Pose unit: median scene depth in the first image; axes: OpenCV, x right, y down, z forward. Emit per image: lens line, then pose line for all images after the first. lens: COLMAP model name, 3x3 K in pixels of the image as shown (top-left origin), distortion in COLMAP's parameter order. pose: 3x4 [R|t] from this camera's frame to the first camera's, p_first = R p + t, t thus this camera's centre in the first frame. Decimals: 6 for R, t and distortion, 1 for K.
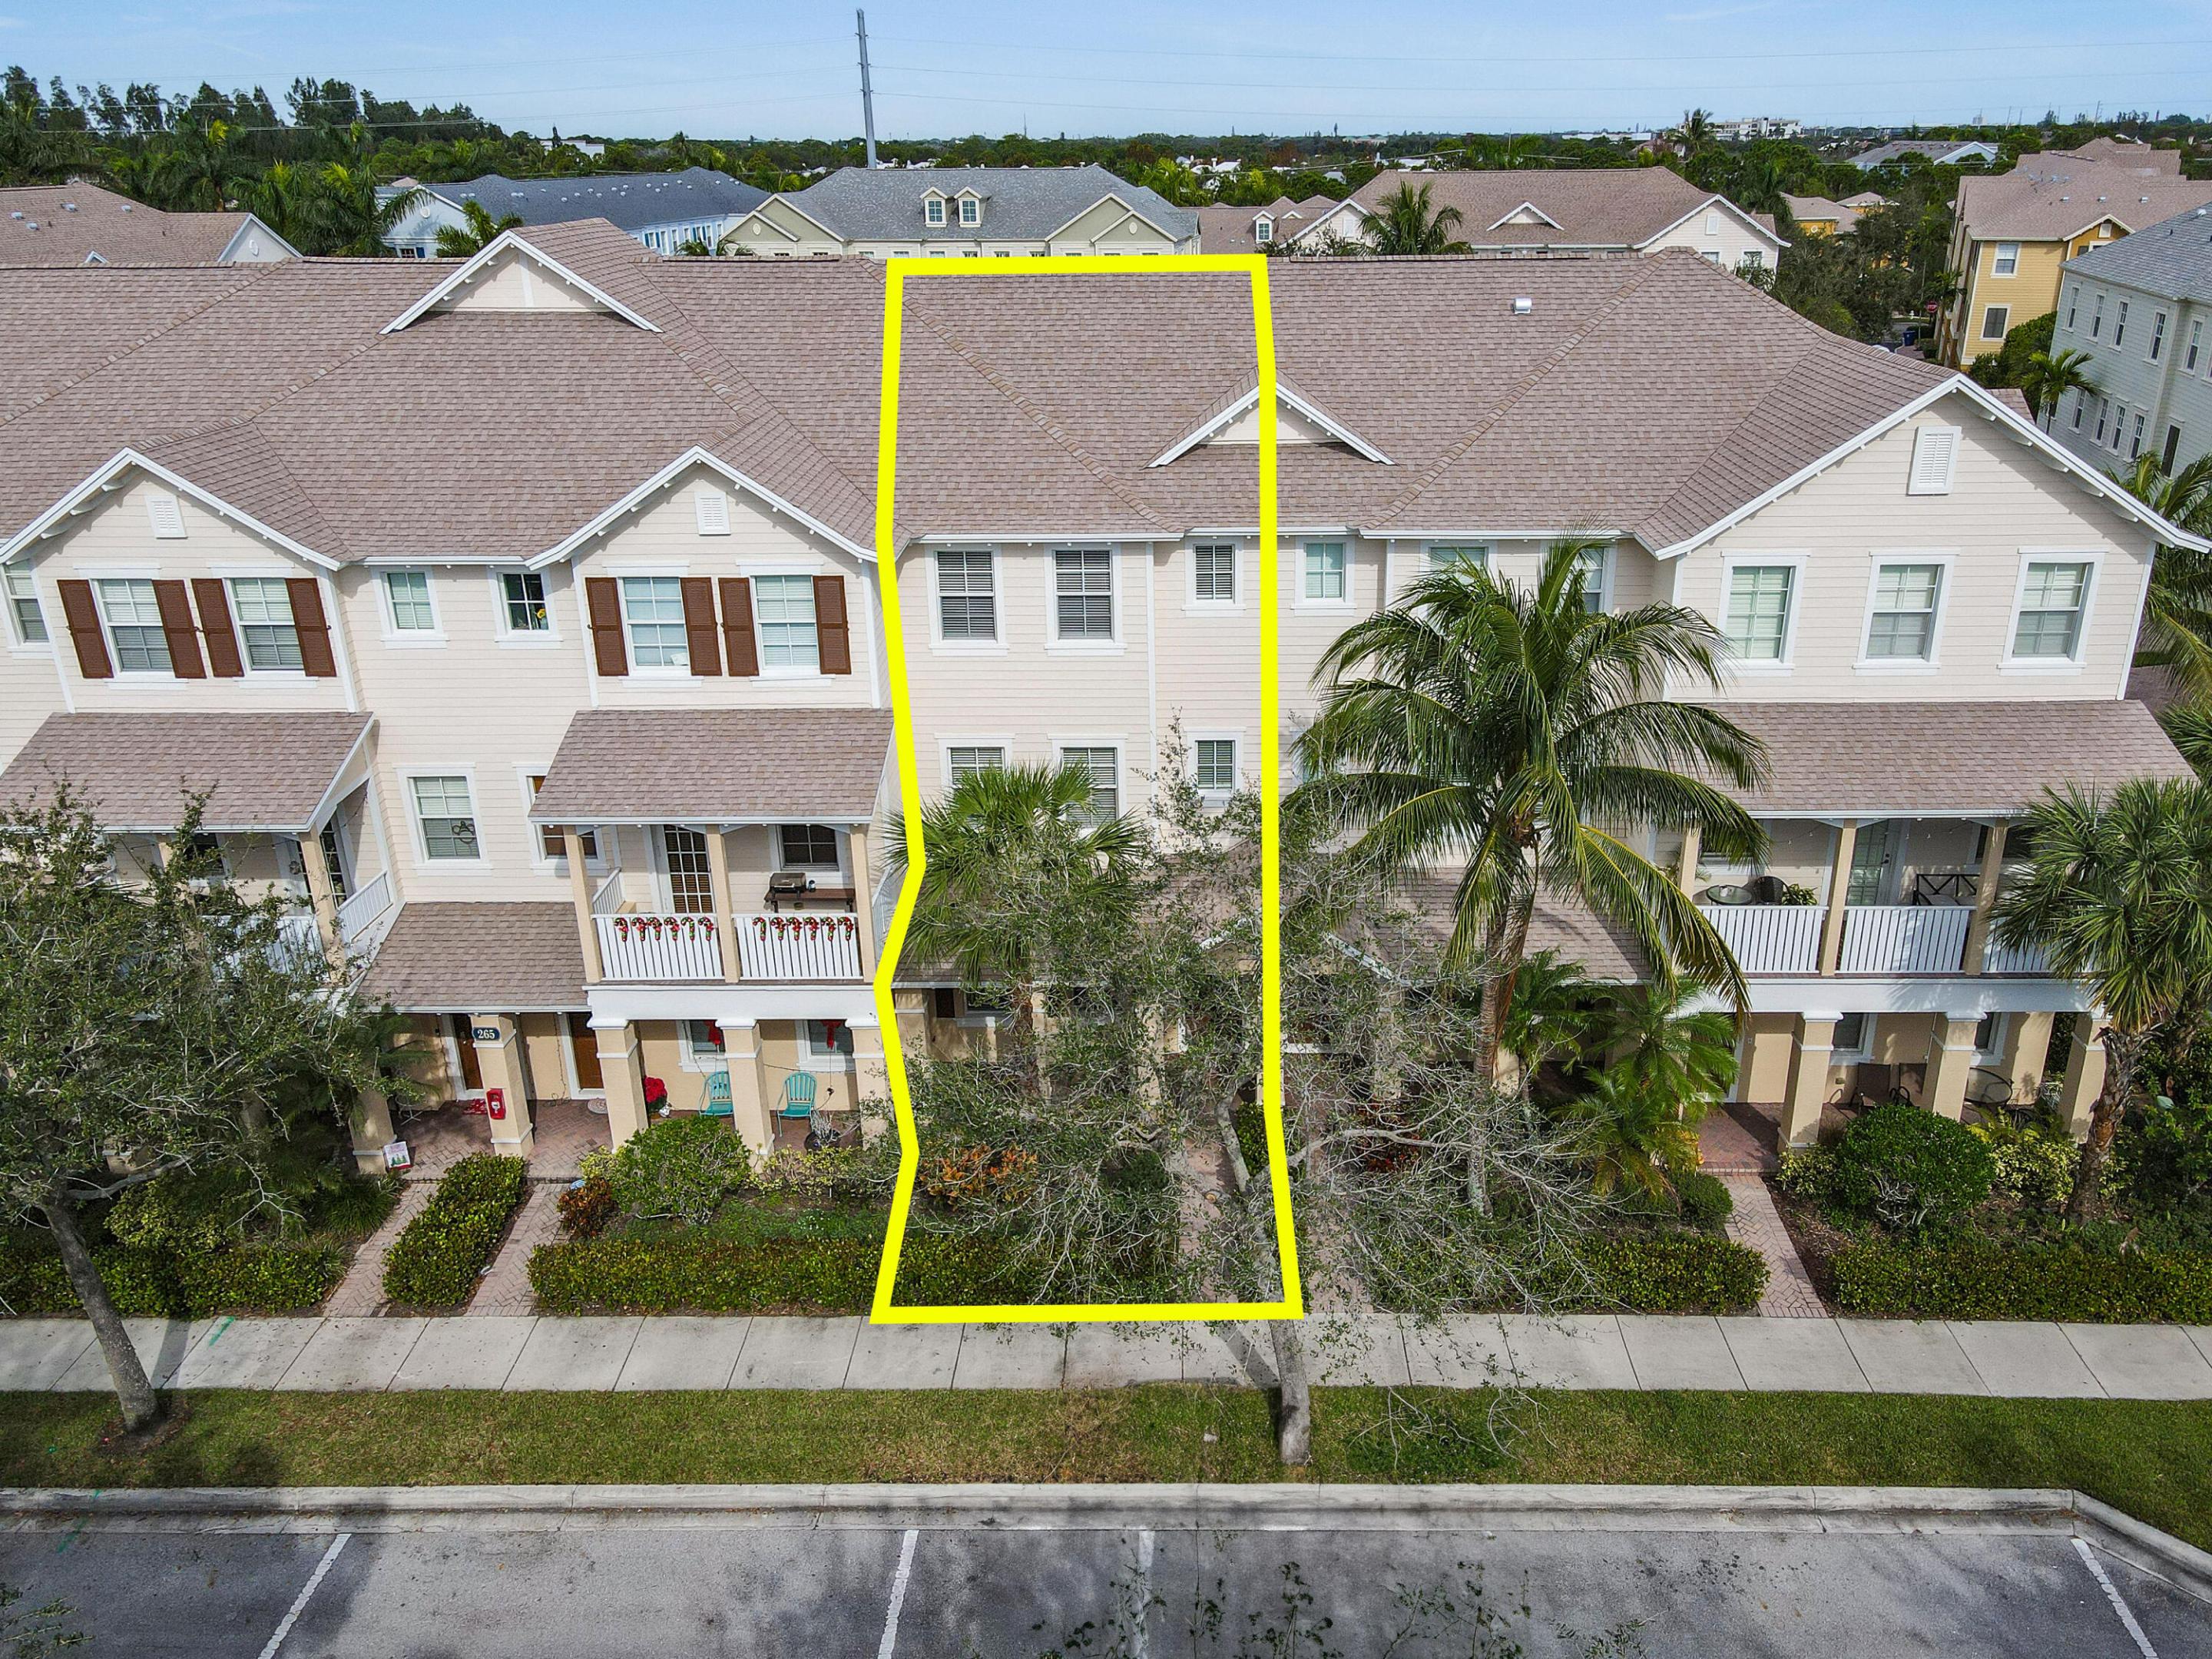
lens RADIAL K [[1609.0, 0, 1111.5], [0, 1609.0, 845.2], [0, 0, 1]] dist [0.020706, -0.000597]
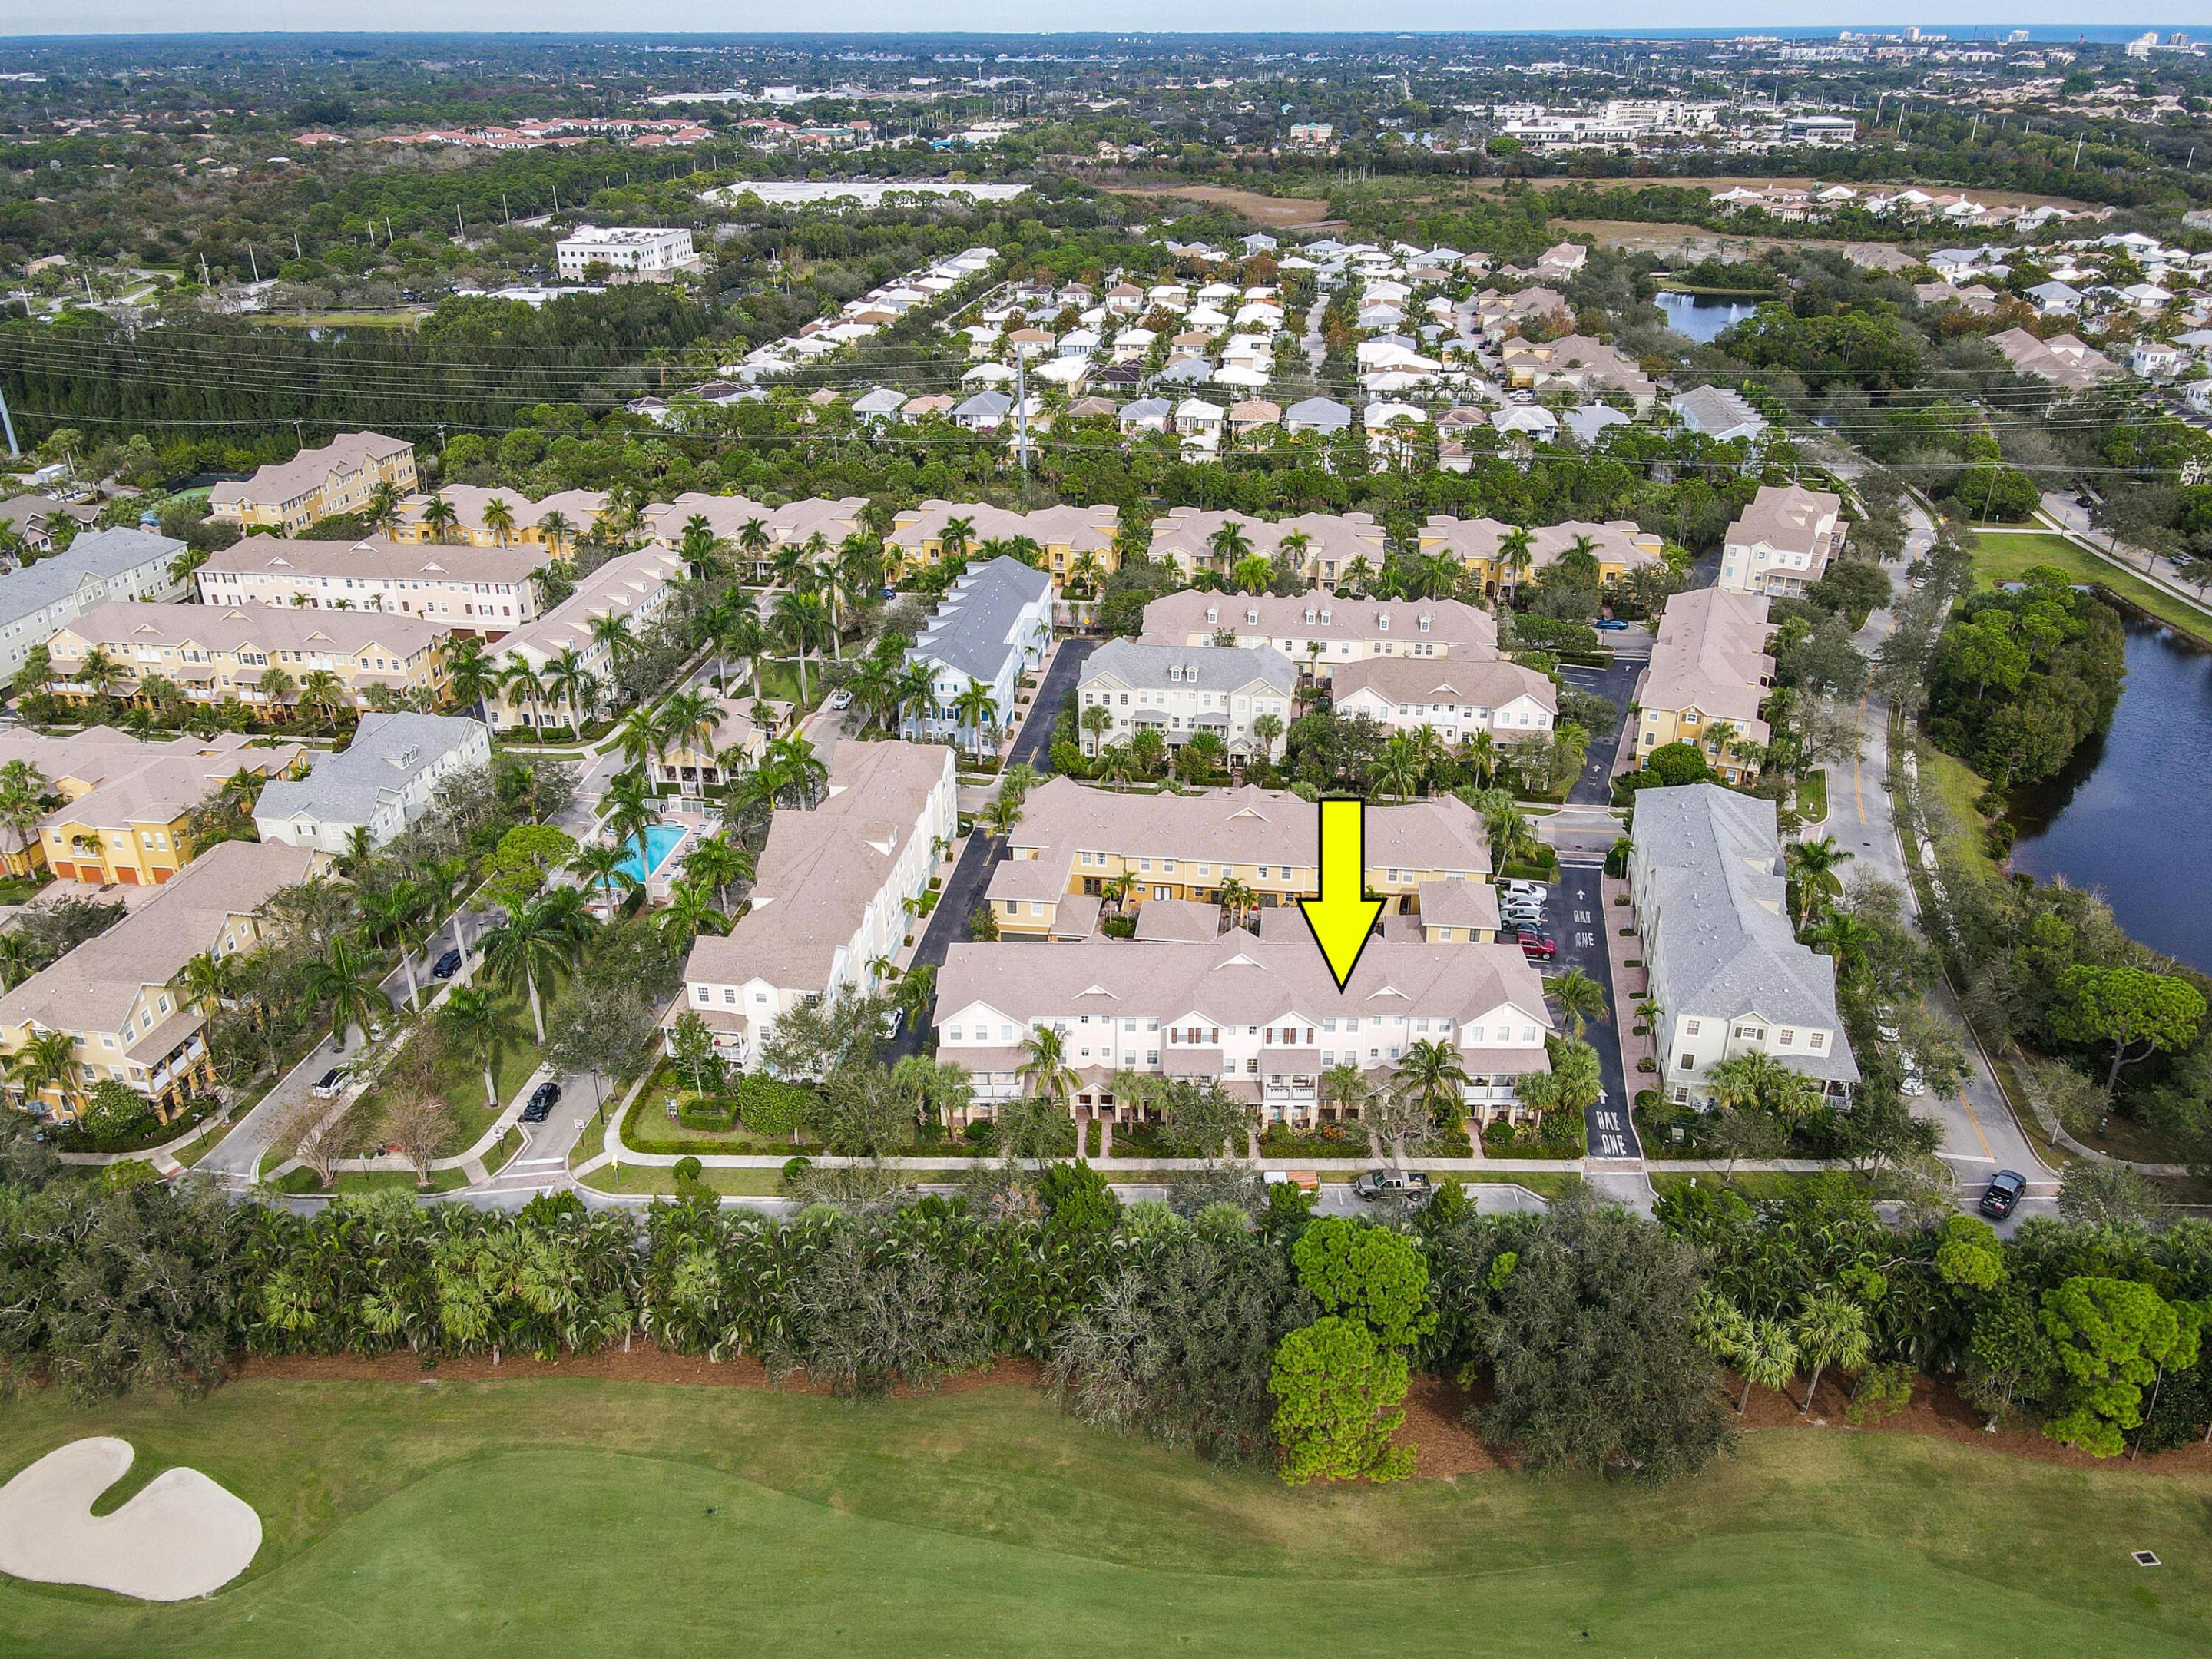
lens RADIAL K [[1609.0, 0, 1133.0], [0, 1609.0, 845.9], [0, 0, 1]] dist [0.020706, -0.000597]
pose [[0.999964, 0.002869, 0.007984, -0.815660], [-0.003411, 0.997629, 0.068730, -1.148509], [-0.007768, -0.068755, 0.997603, -4.404884]]
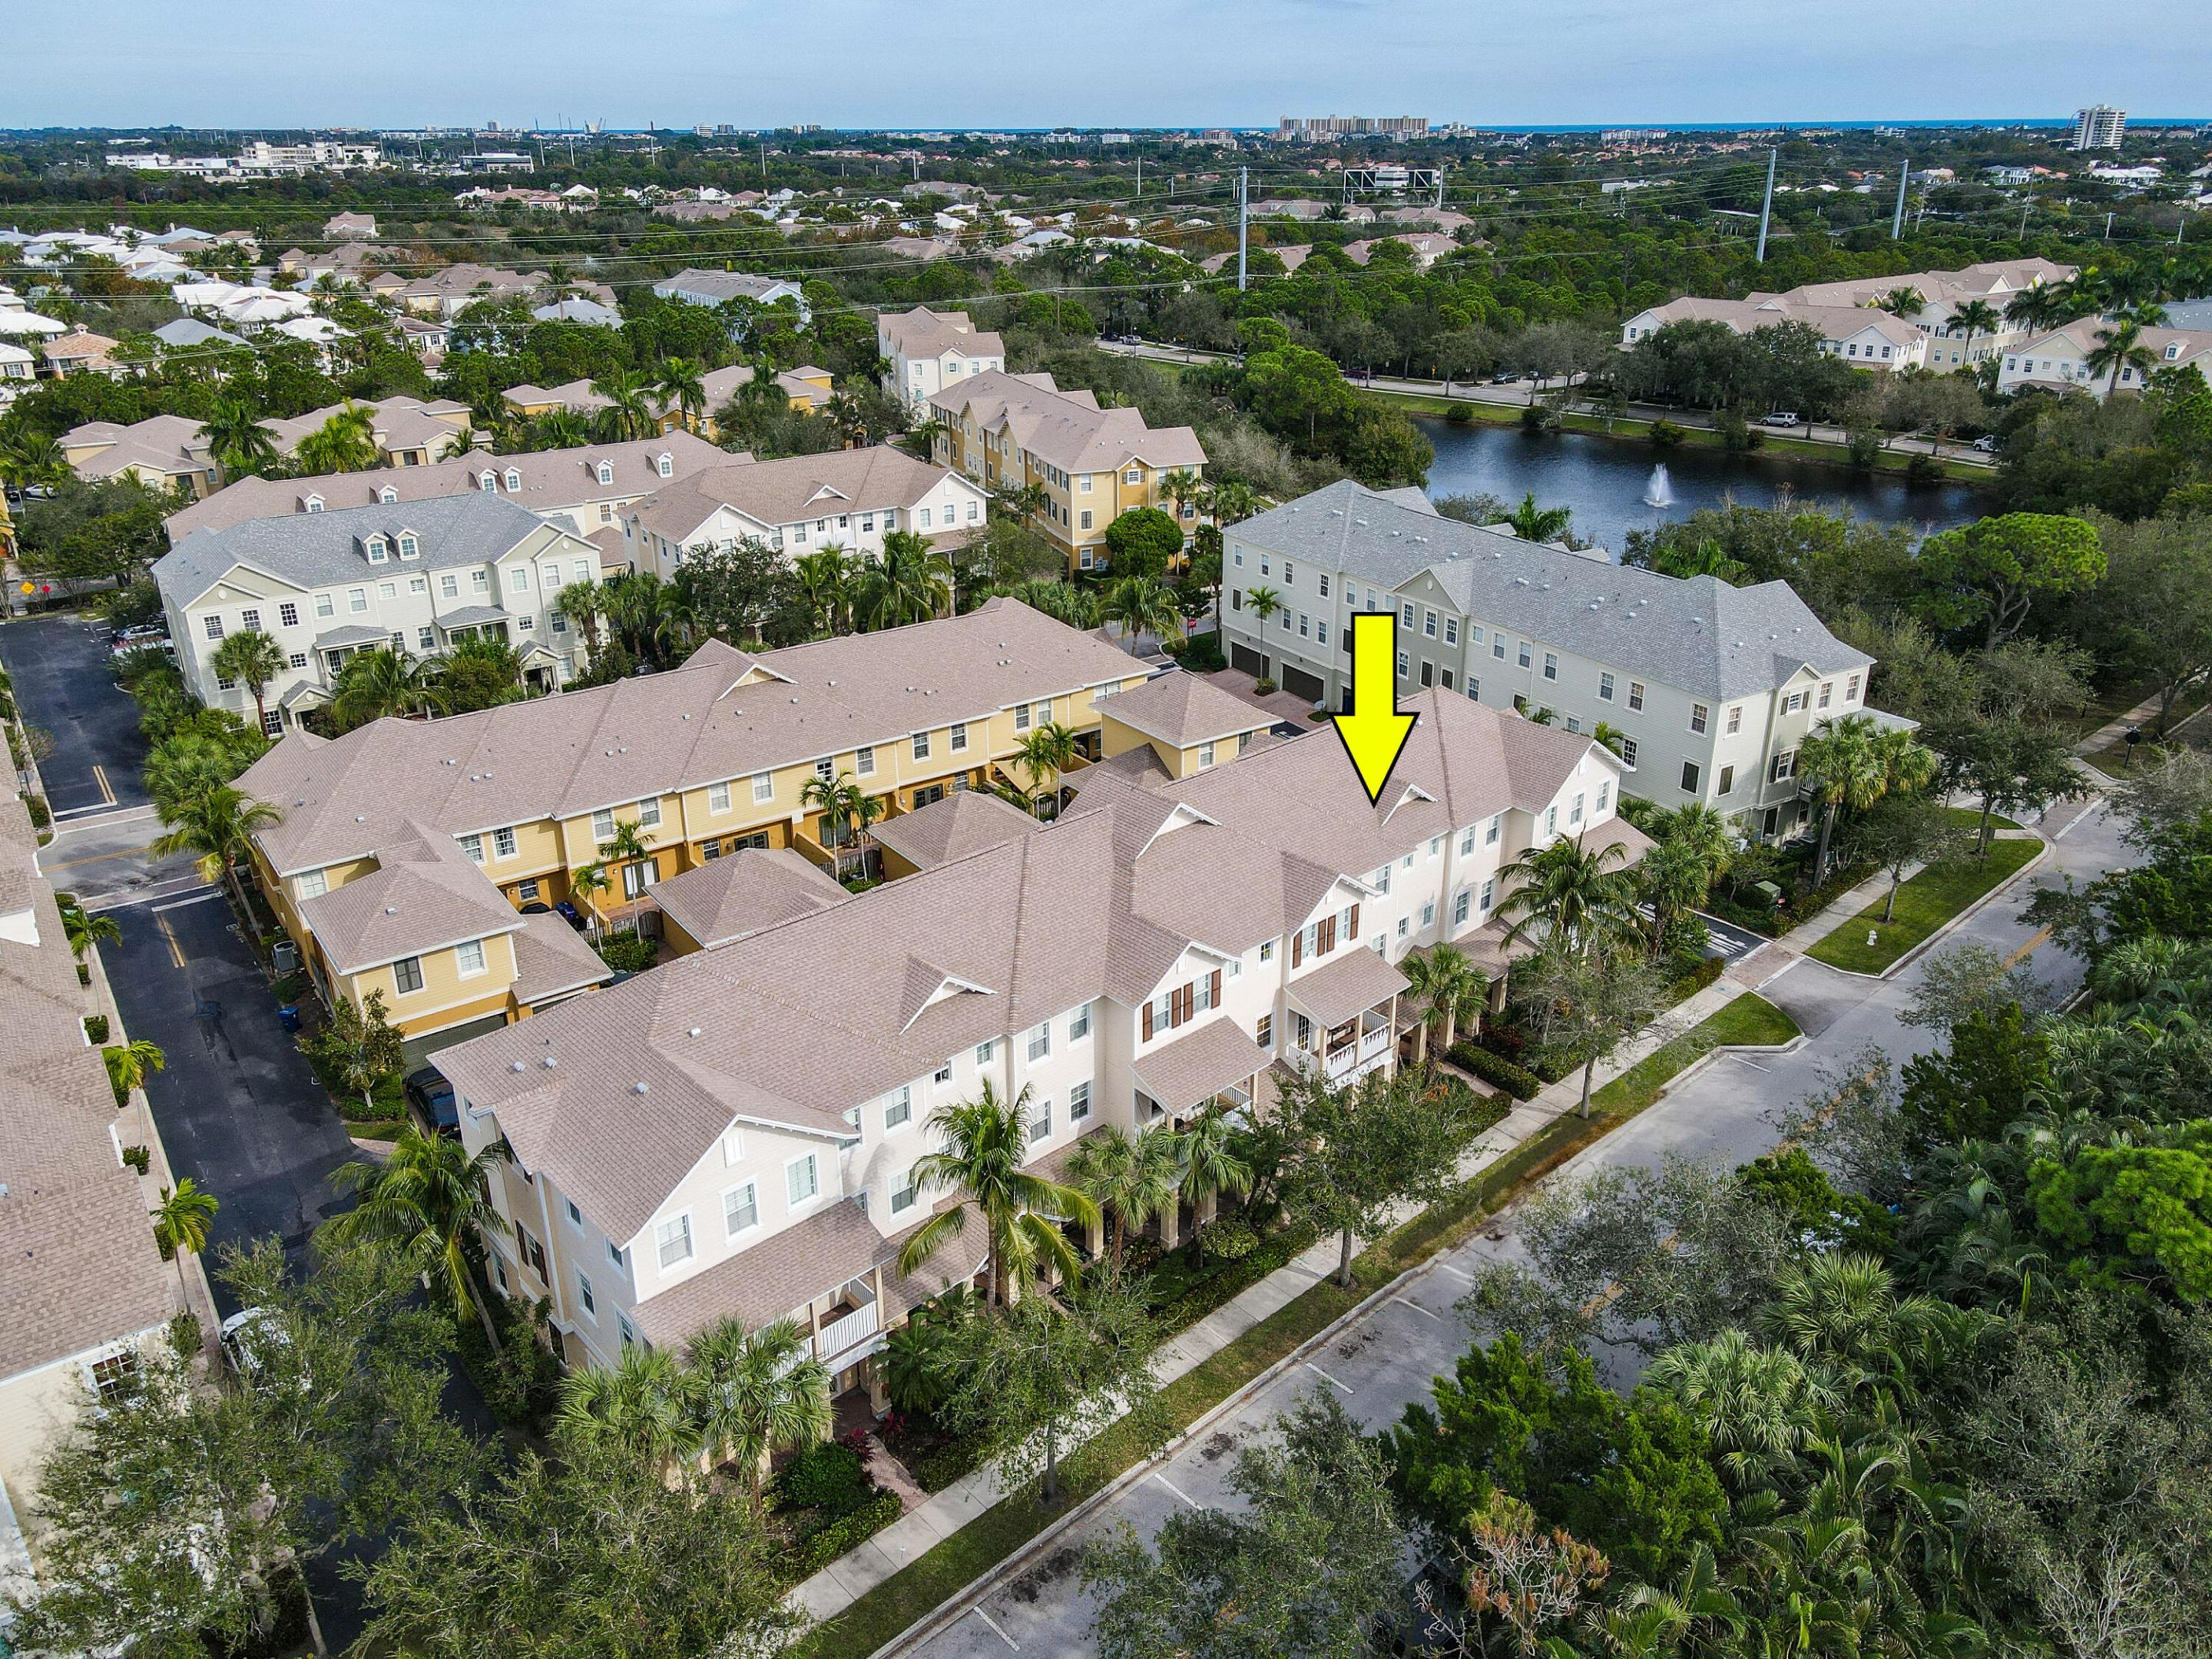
lens RADIAL K [[1609.0, 0, 1117.8], [0, 1609.0, 825.2], [0, 0, 1]] dist [0.020706, -0.000597]
pose [[0.726977, -0.271561, 0.630681, -2.037948], [0.268555, 0.957759, 0.102836, -0.651661], [-0.631967, 0.094614, 0.769198, -0.777055]]
